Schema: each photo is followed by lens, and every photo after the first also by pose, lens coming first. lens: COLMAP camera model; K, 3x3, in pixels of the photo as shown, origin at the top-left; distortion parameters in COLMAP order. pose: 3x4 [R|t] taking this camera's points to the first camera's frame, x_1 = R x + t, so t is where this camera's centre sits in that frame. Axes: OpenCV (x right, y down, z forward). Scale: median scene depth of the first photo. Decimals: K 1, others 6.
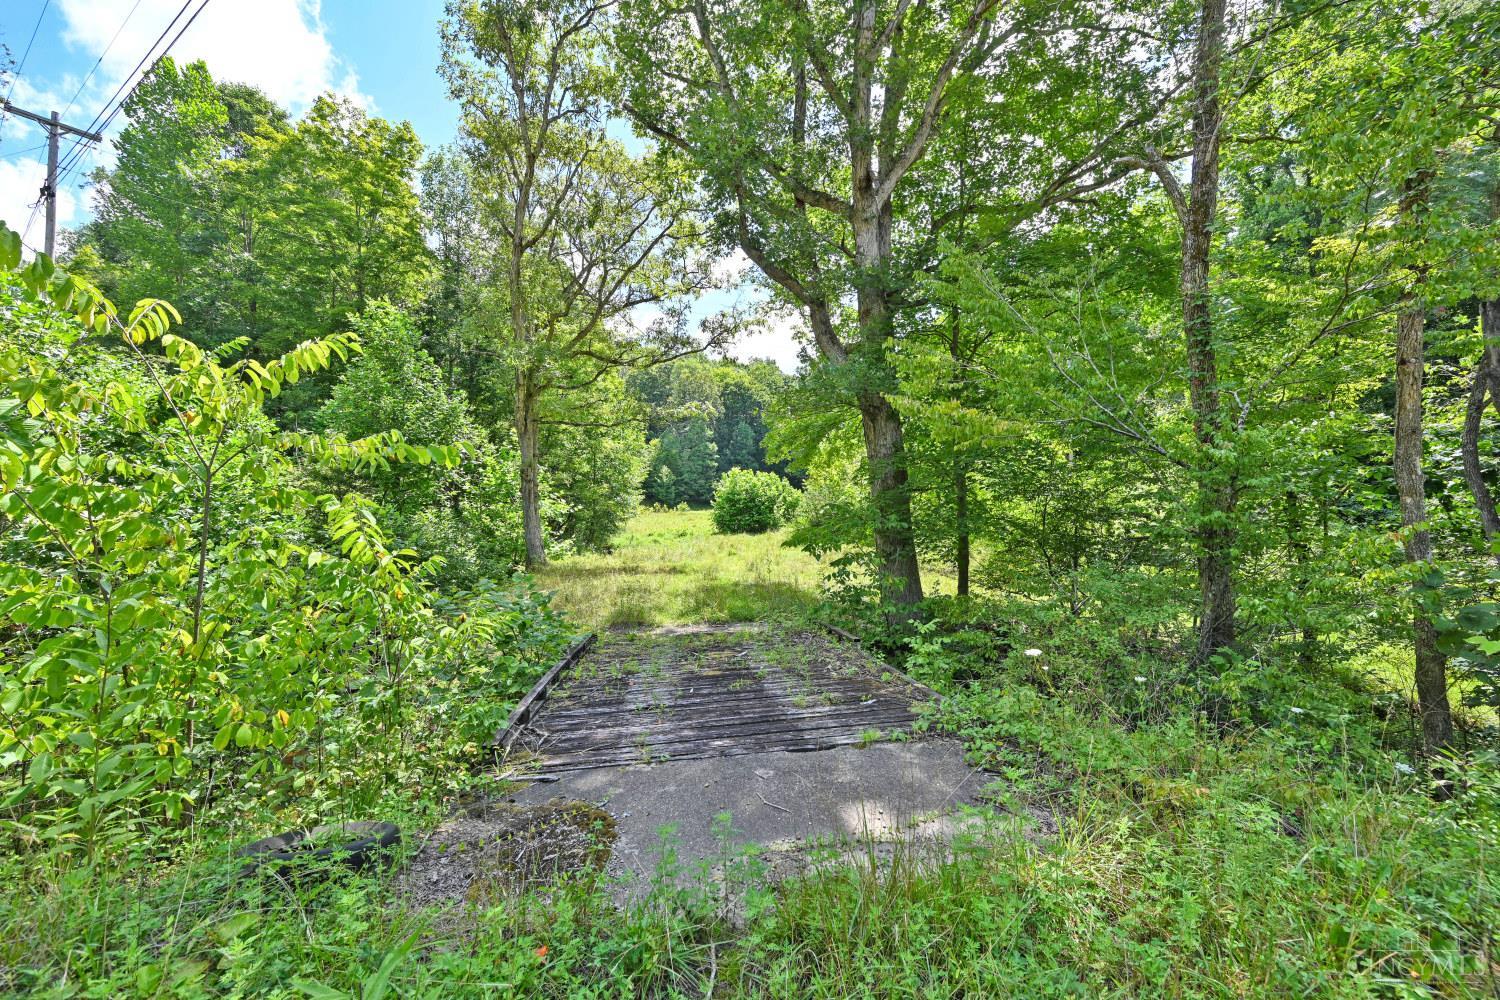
lens RADIAL K [[587.0, 0, 749.2], [0, 587.0, 505.0], [0, 0, 1]] dist [-0.001216, -0.000120]
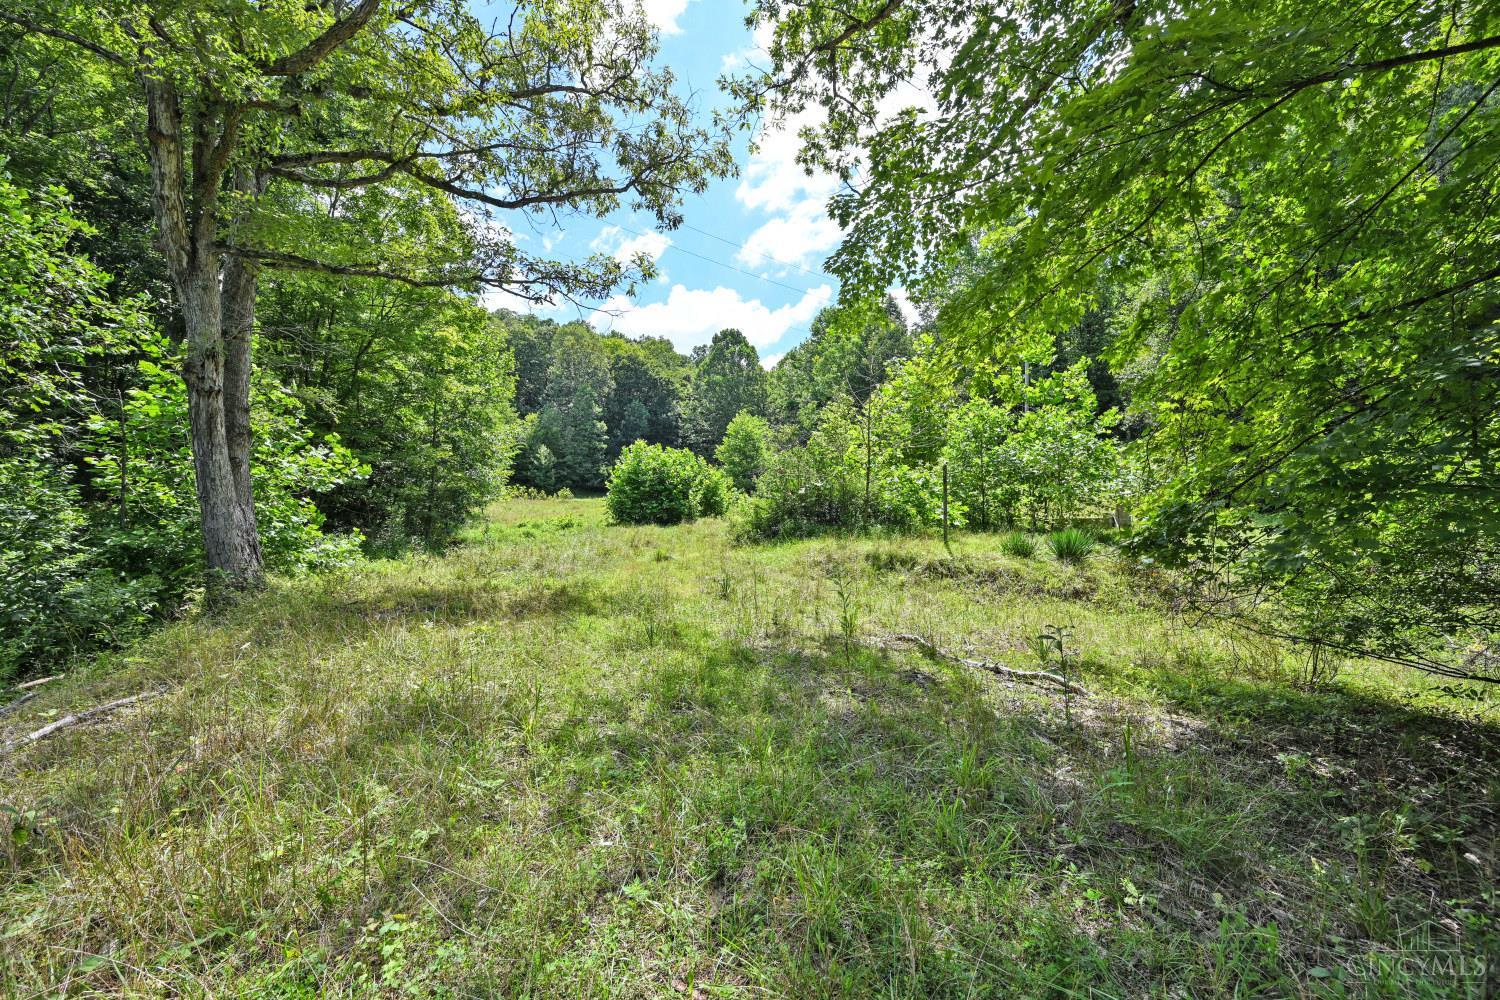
lens RADIAL K [[587.0, 0, 752.2], [0, 587.0, 499.8], [0, 0, 1]] dist [-0.001216, -0.000120]
pose [[0.979708, 0.016002, 0.199792, -0.031236], [-0.016452, 0.999864, 0.000592, 0.012168], [-0.199755, -0.003867, 0.979838, 0.209576]]
